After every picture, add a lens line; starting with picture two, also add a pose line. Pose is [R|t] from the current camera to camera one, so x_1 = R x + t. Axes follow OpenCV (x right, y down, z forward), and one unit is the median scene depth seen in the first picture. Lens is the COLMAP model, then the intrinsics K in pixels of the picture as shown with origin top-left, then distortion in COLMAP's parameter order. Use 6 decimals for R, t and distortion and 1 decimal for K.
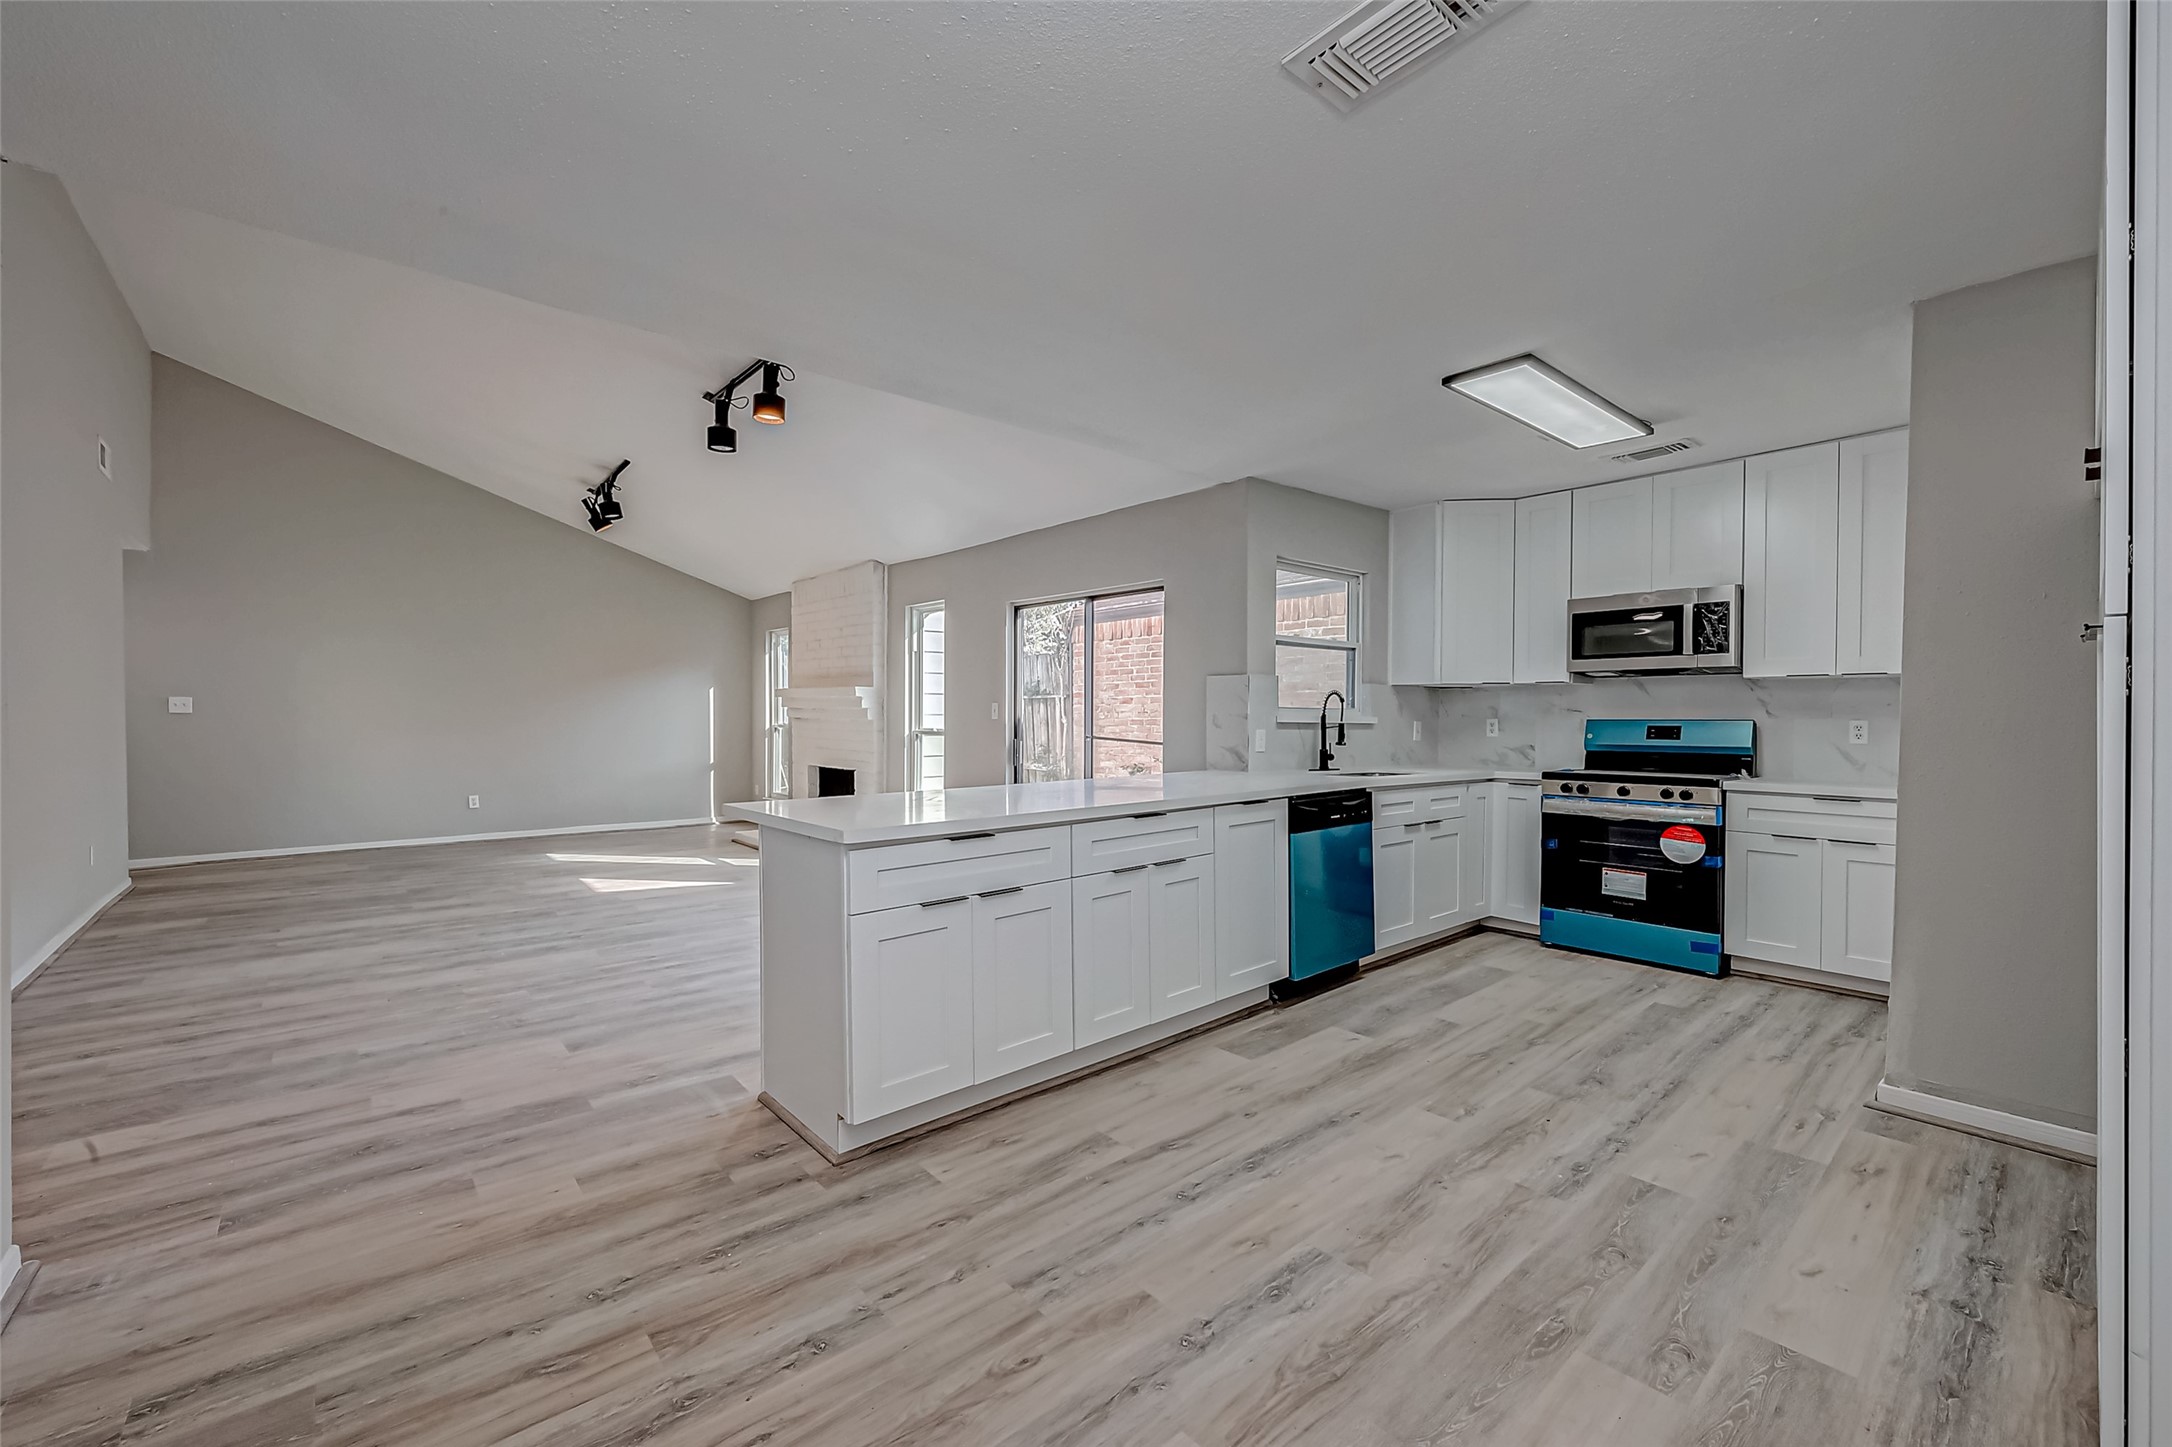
lens RADIAL K [[865.8, 0, 1083.5], [0, 865.8, 719.8], [0, 0, 1]] dist [0.001221, 0.001318]
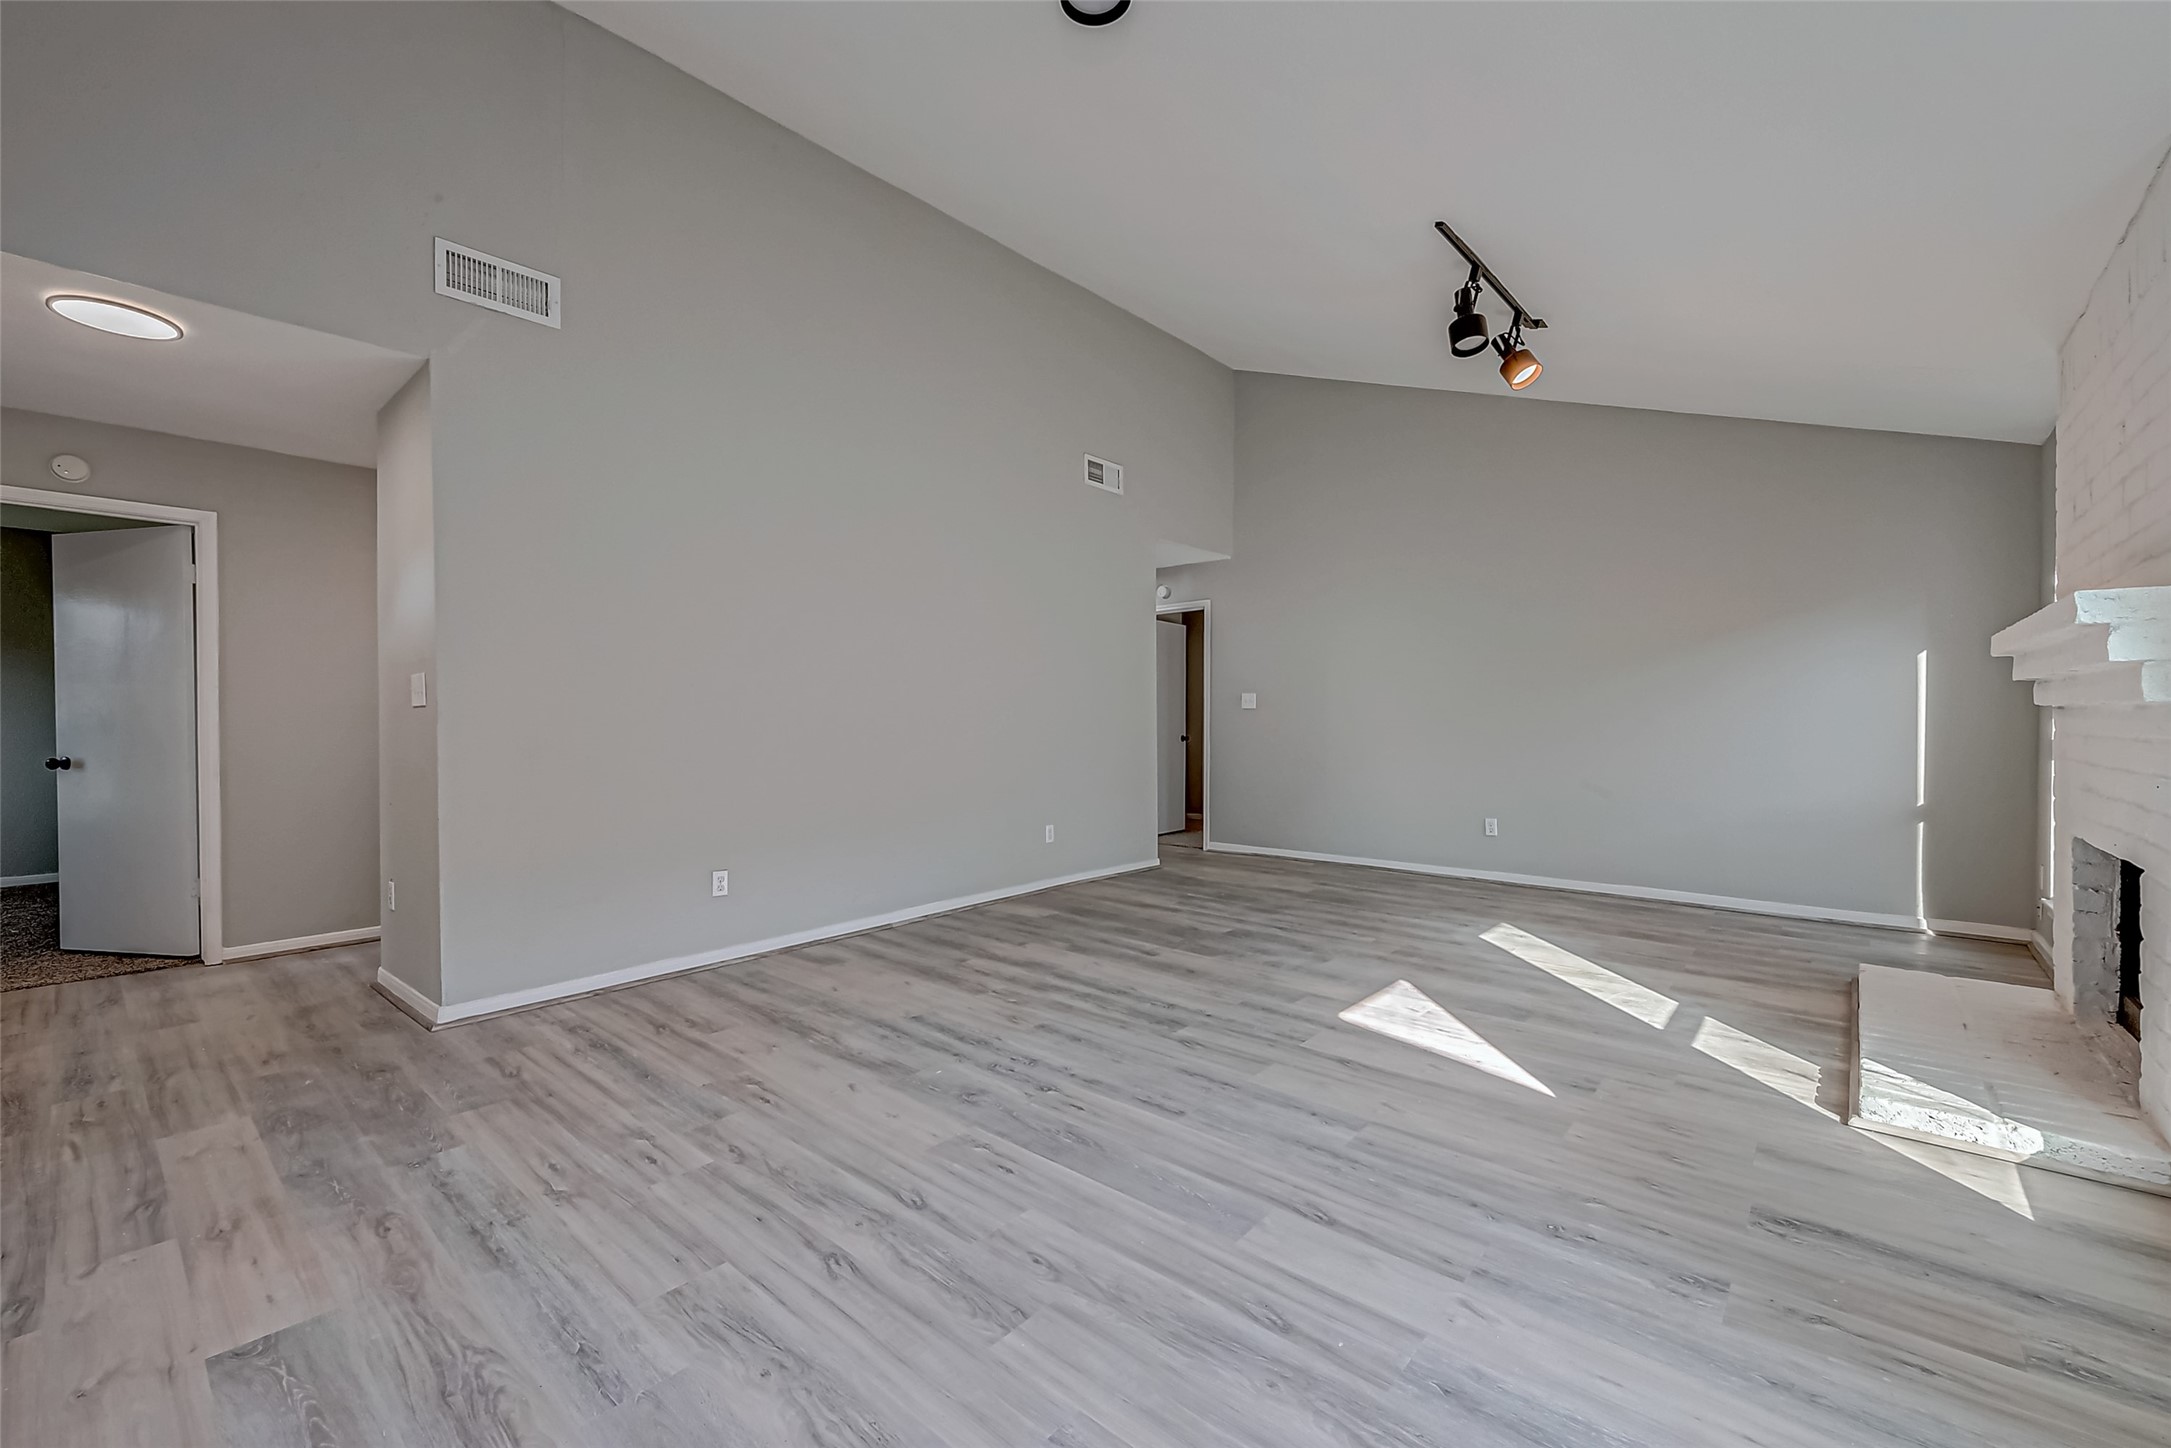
lens RADIAL K [[888.5, 0, 1117.4], [0, 888.5, 725.3], [0, 0, 1]] dist [-0.001073, 0.000677]
pose [[0.162308, 0.004343, -0.986731, -0.014229], [-0.008991, 0.999955, 0.002923, 0.015826], [0.986699, 0.008398, 0.162340, 0.998098]]
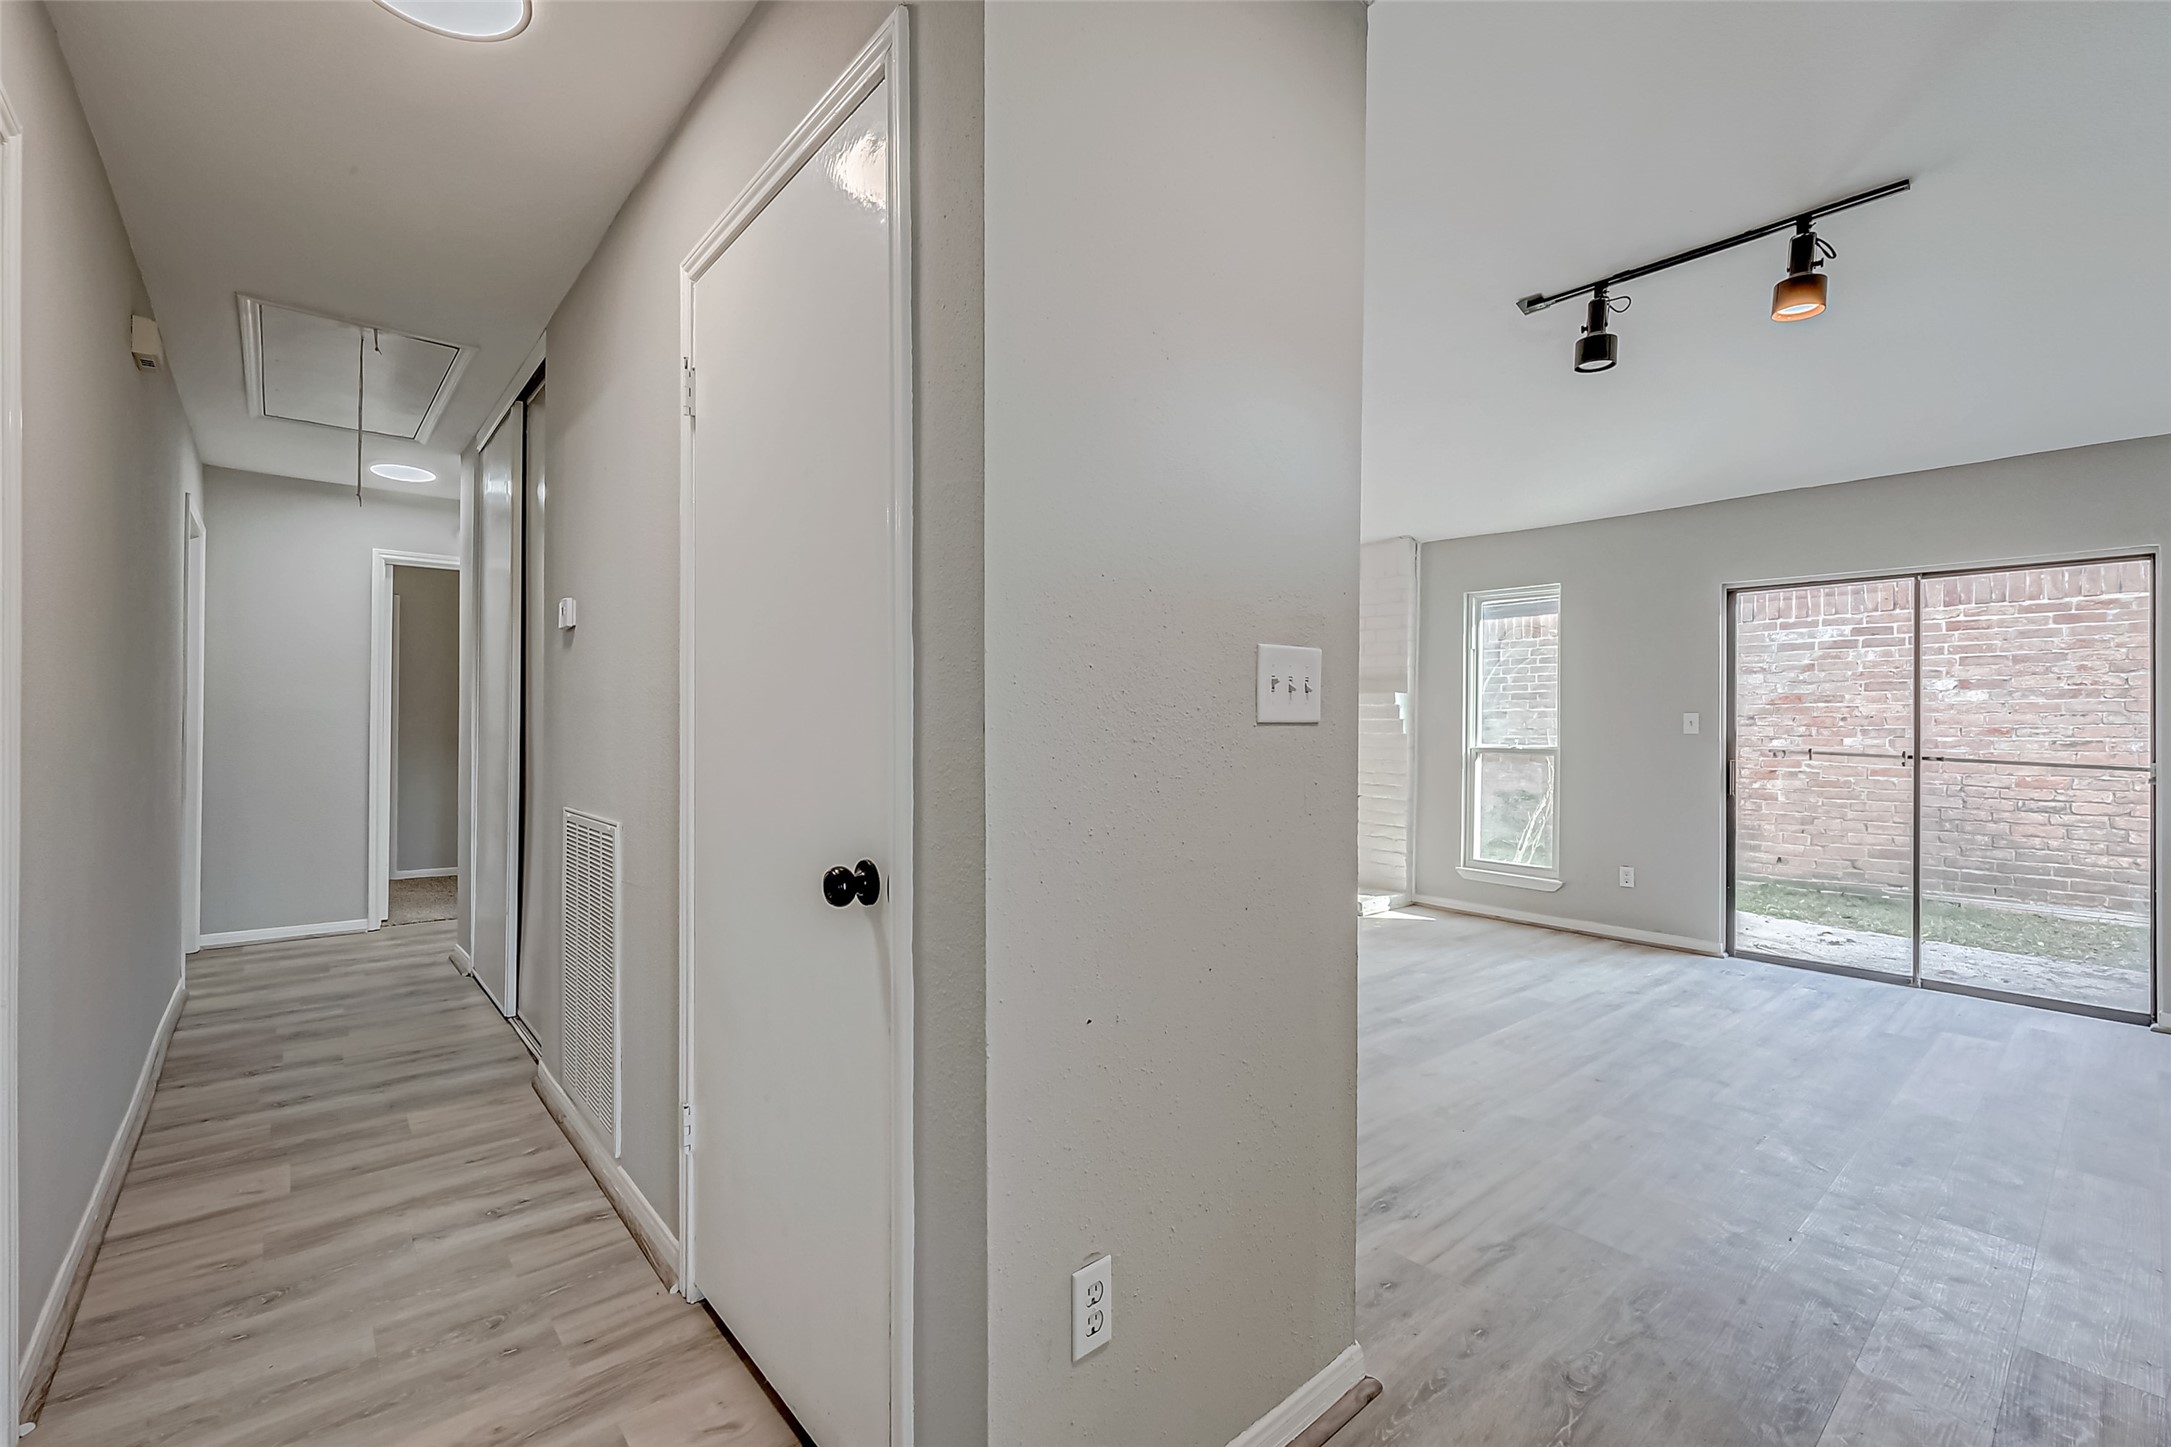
lens RADIAL K [[931.8, 0, 1028.9], [0, 931.8, 723.7], [0, 0, 1]] dist [0.001222, 0.002456]
pose [[0.999833, 0.009684, -0.015496, -0.932099], [-0.009928, 0.999827, -0.015760, 0.012793], [0.015341, 0.015911, 0.999756, 0.205444]]
